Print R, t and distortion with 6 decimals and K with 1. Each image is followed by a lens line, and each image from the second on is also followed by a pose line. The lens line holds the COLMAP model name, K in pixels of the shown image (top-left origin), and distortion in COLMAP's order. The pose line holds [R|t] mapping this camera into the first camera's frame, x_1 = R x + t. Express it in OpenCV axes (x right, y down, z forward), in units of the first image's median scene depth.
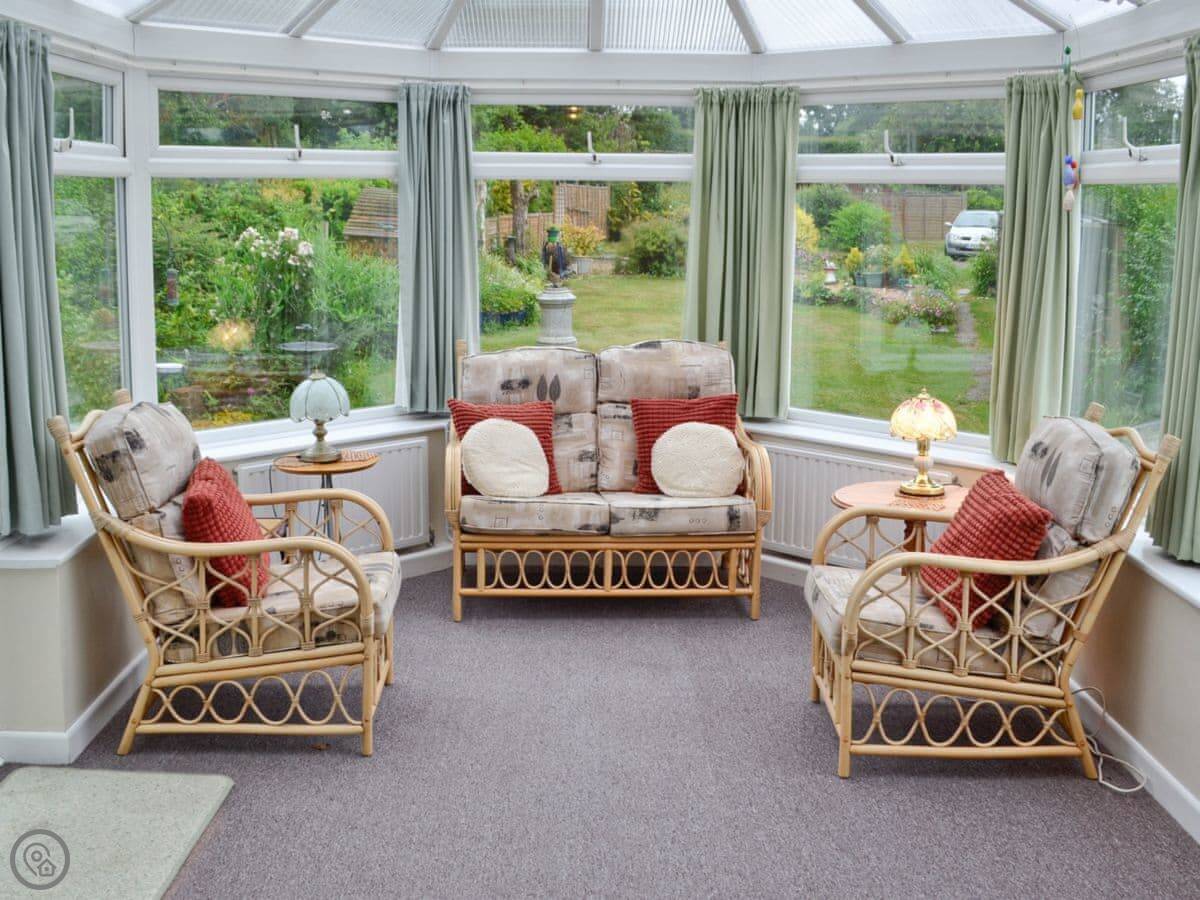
lens RADIAL K [[1367.2, 0, 559.8], [0, 1367.2, 376.3], [0, 0, 1]] dist [-0.037623, -0.019768]
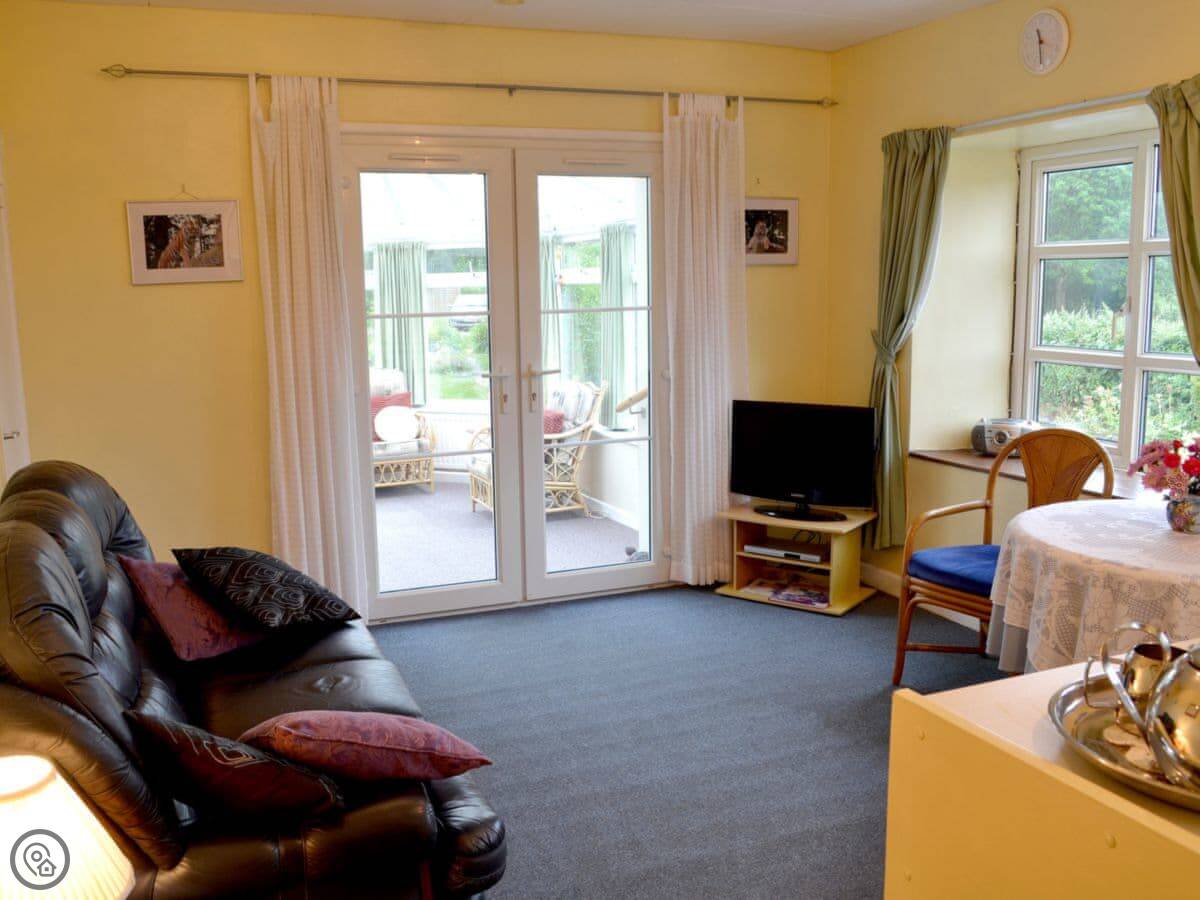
lens RADIAL K [[1100.0, 0, 568.5], [0, 1100.0, 448.5], [0, 0, 1]] dist [-0.060661, -0.006106]
pose [[0.924362, -0.080315, 0.372966, -0.309251], [0.073937, 0.996769, 0.031398, 0.072562], [-0.374283, -0.001447, 0.927314, -0.700403]]
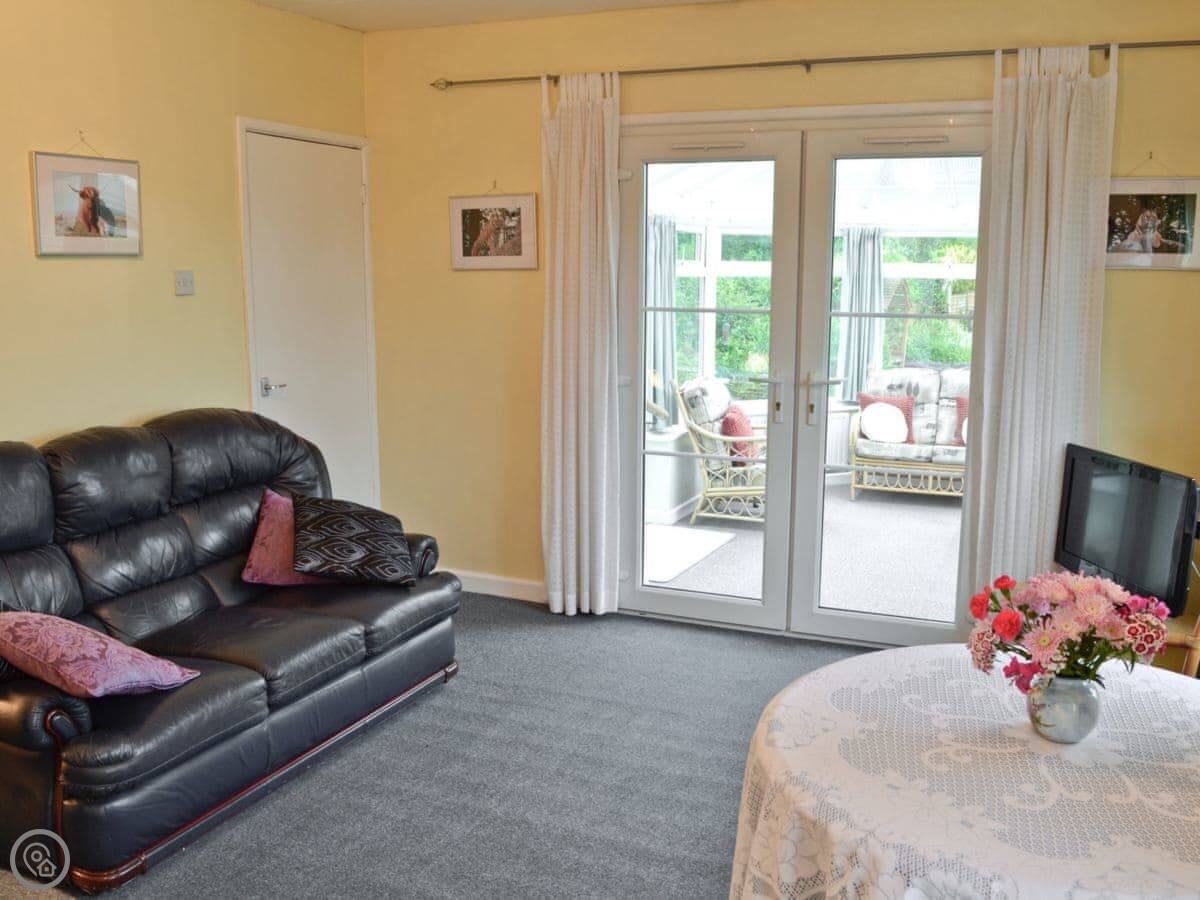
lens RADIAL K [[1123.8, 0, 605.2], [0, 1123.8, 456.1], [0, 0, 1]] dist [-0.066032, -0.006097]
pose [[0.925712, 0.064316, -0.372721, 0.201210], [-0.052231, 0.997733, 0.042444, 0.063915], [0.374606, -0.019823, 0.926972, -0.670333]]
